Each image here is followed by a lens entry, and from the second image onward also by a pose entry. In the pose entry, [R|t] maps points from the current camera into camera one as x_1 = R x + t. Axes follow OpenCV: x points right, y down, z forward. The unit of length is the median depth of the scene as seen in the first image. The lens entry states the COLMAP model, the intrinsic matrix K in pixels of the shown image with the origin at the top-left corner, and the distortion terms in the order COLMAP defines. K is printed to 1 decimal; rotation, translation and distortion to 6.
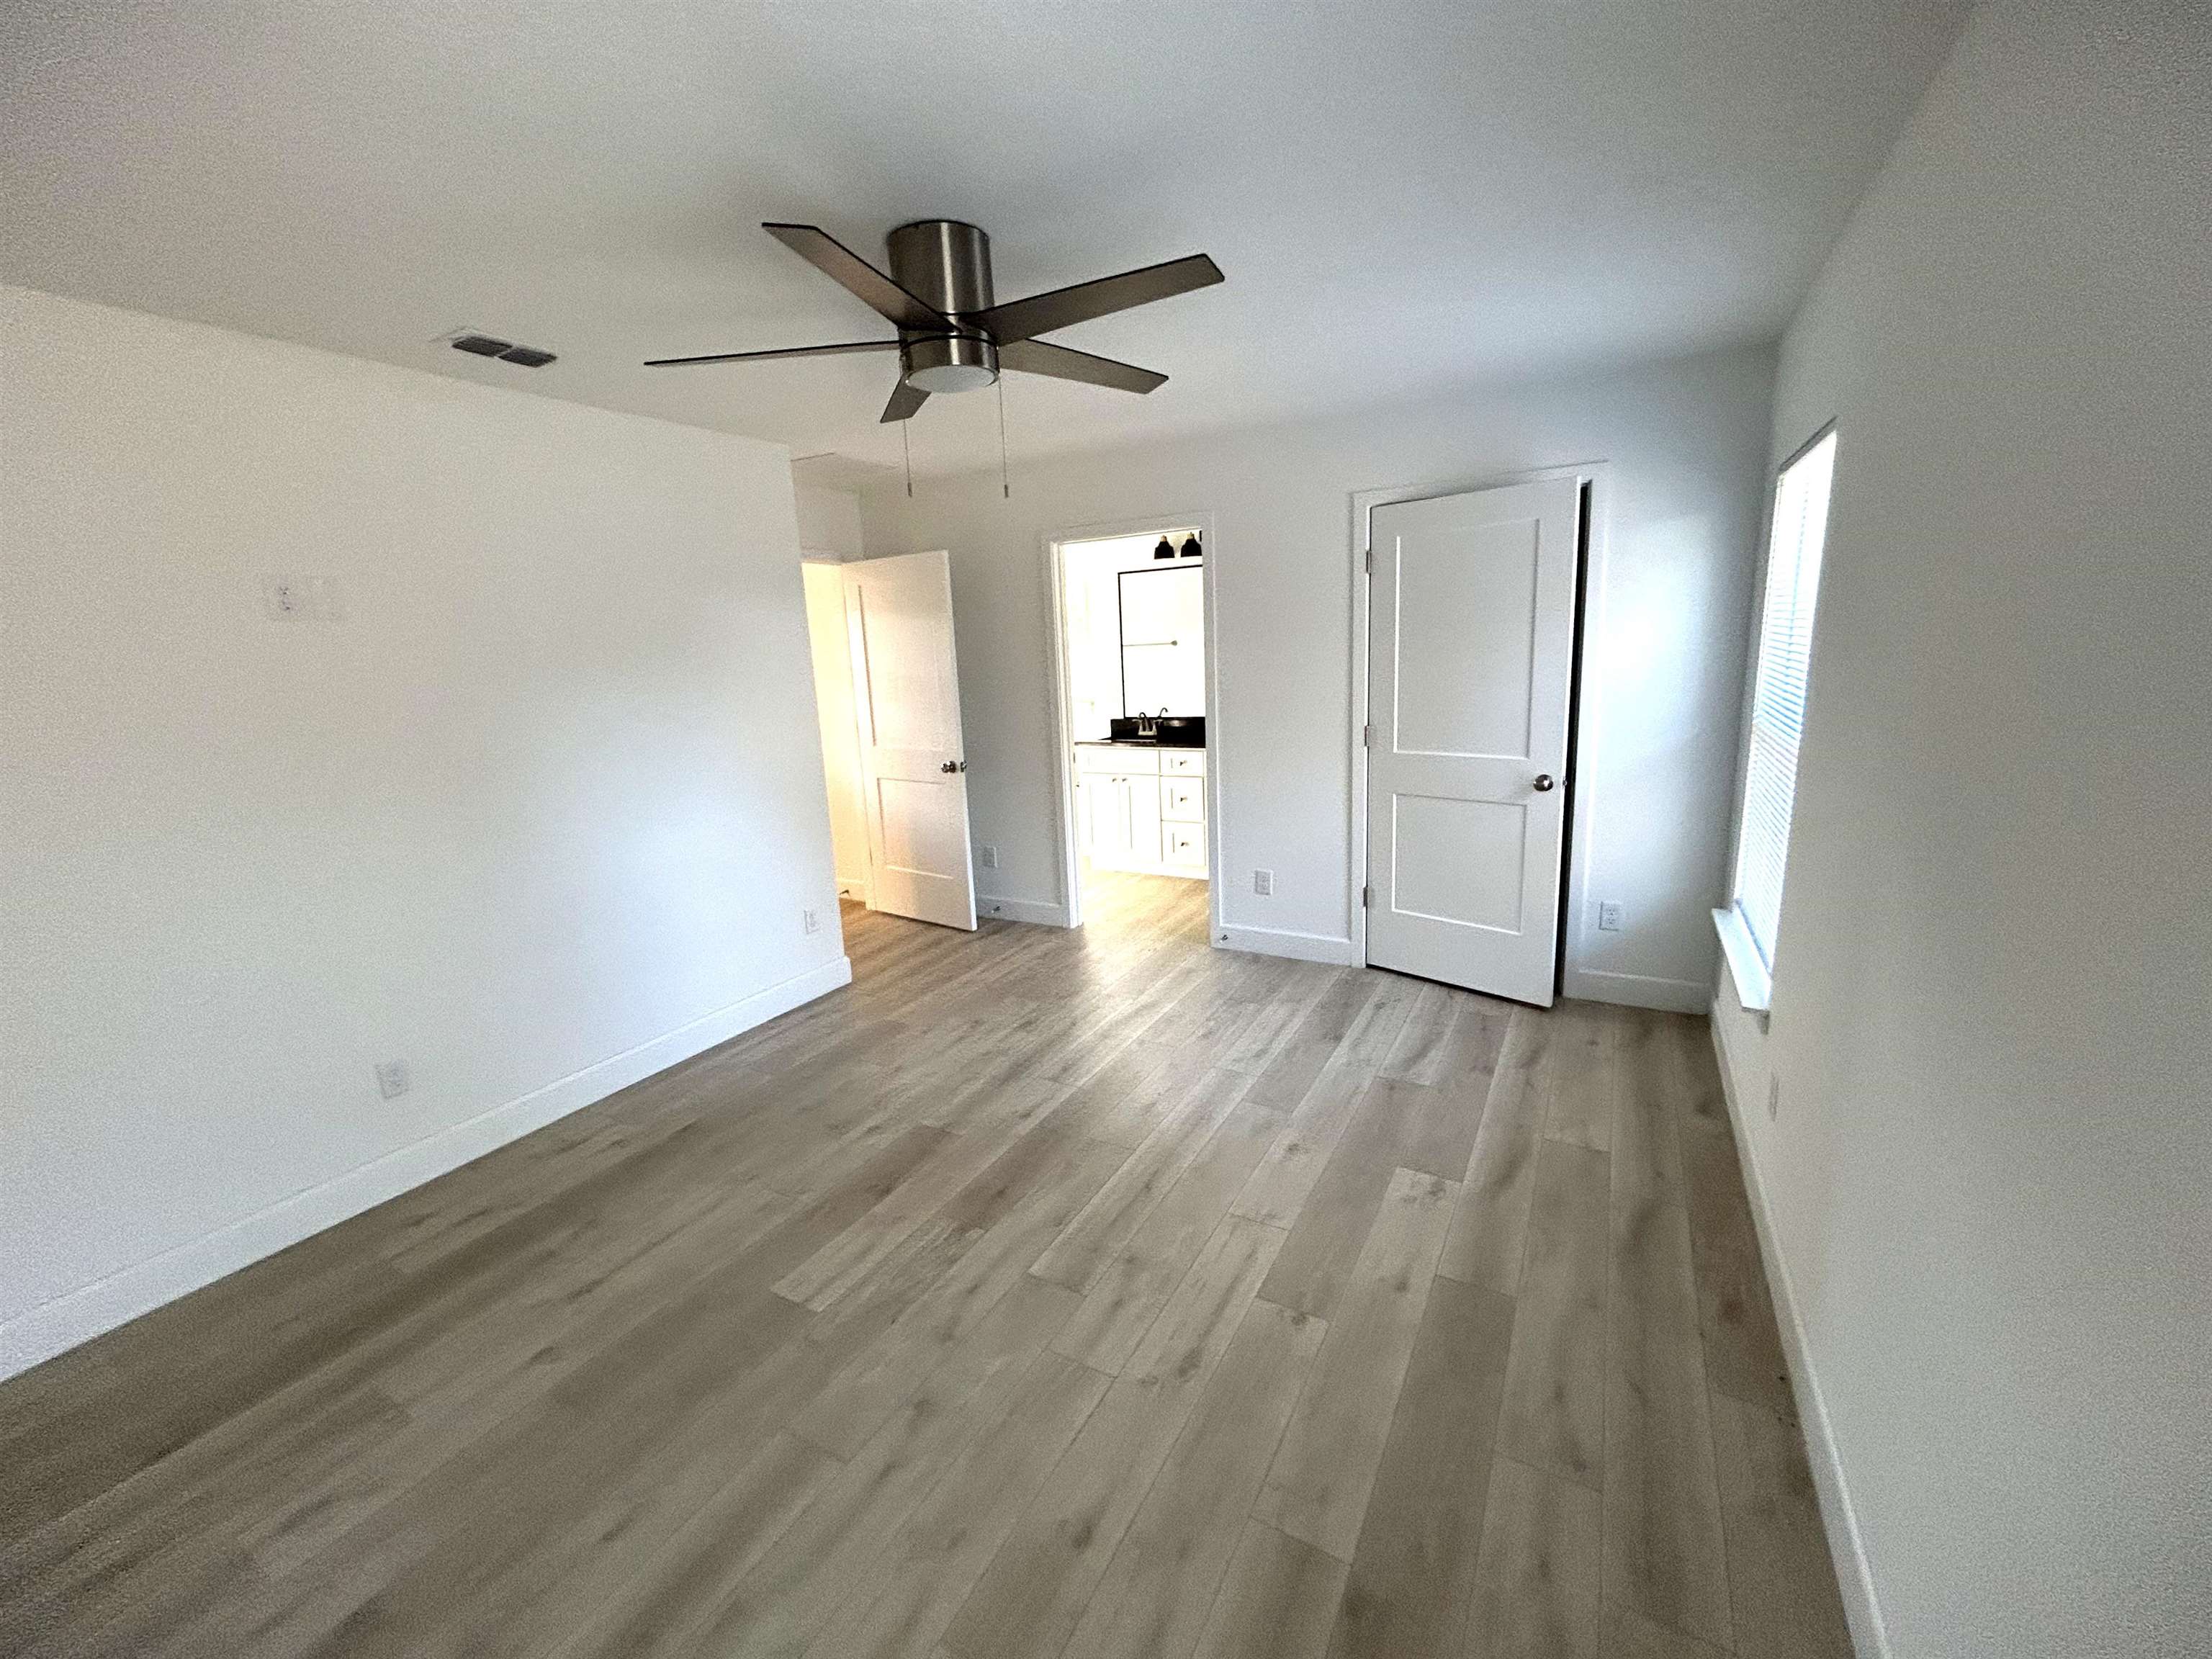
lens RADIAL K [[886.8, 0, 1099.1], [0, 886.8, 824.9], [0, 0, 1]] dist [-0.001468, 0.001393]
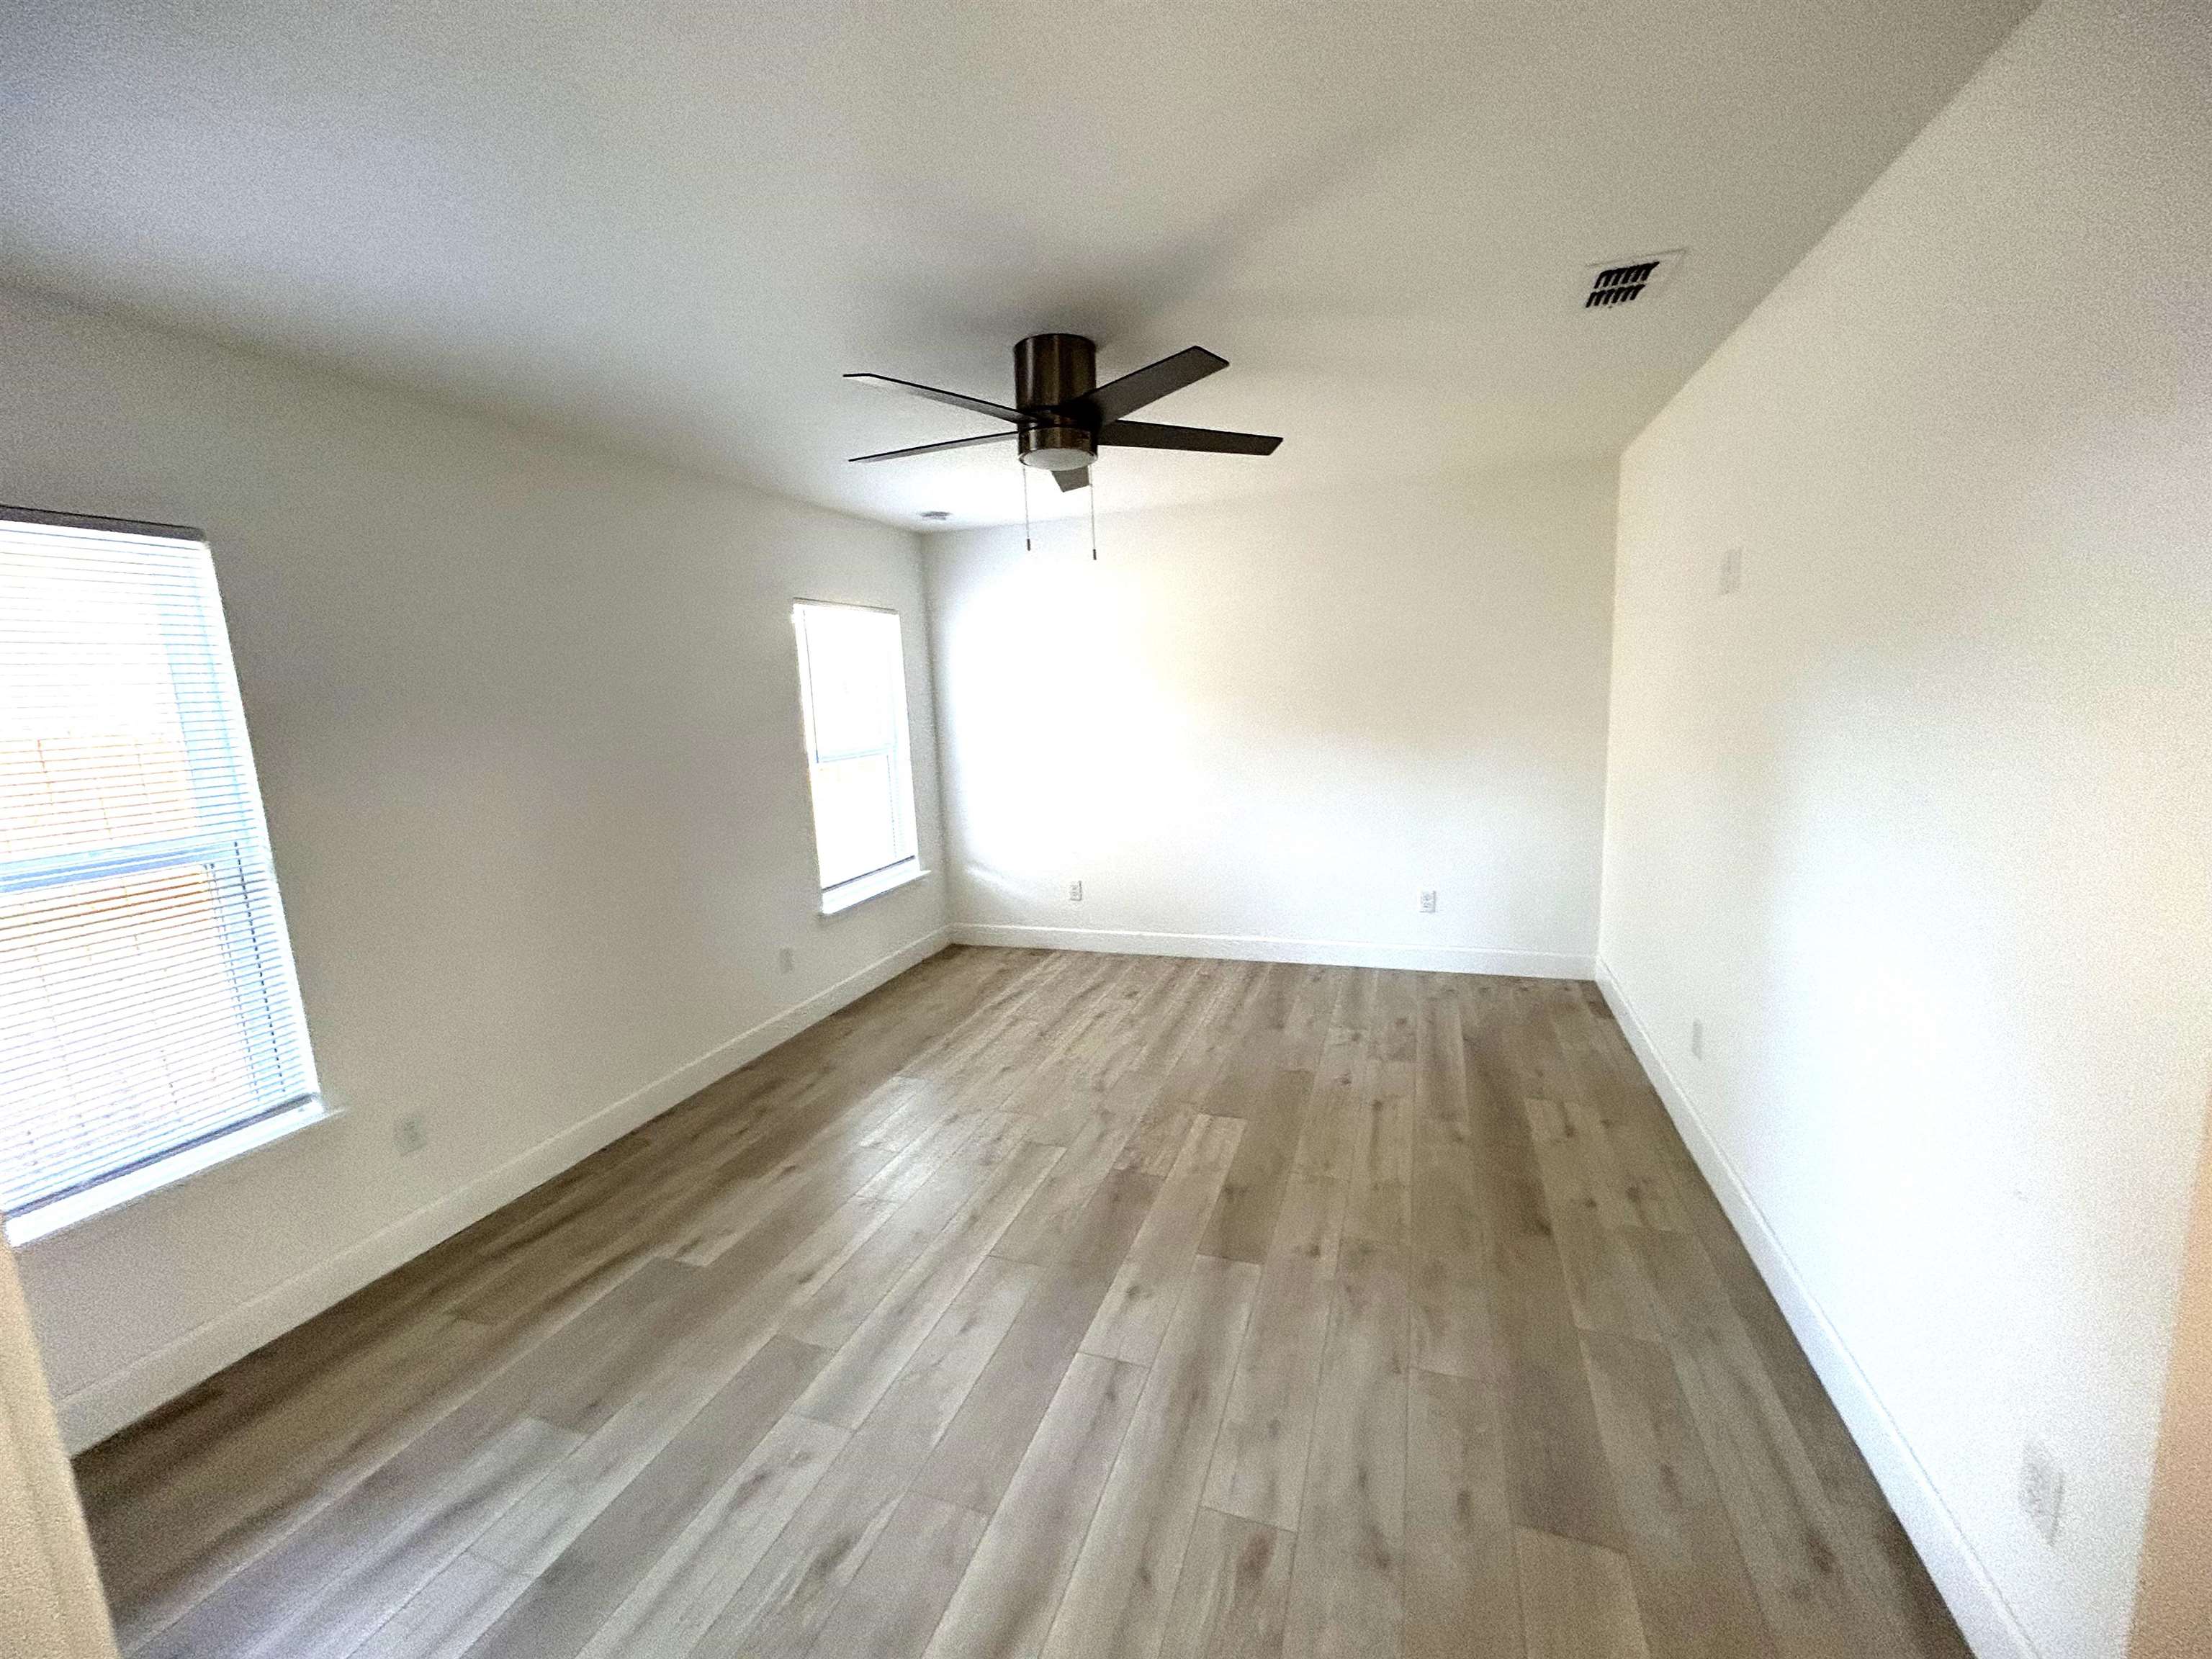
lens RADIAL K [[886.8, 0, 1102.8], [0, 886.8, 825.0], [0, 0, 1]] dist [-0.001468, 0.001393]
pose [[-0.979171, 0.120917, -0.163105, 0.019050], [0.055060, 0.931360, 0.359912, -0.323489], [0.195429, 0.343434, -0.918619, 1.574427]]
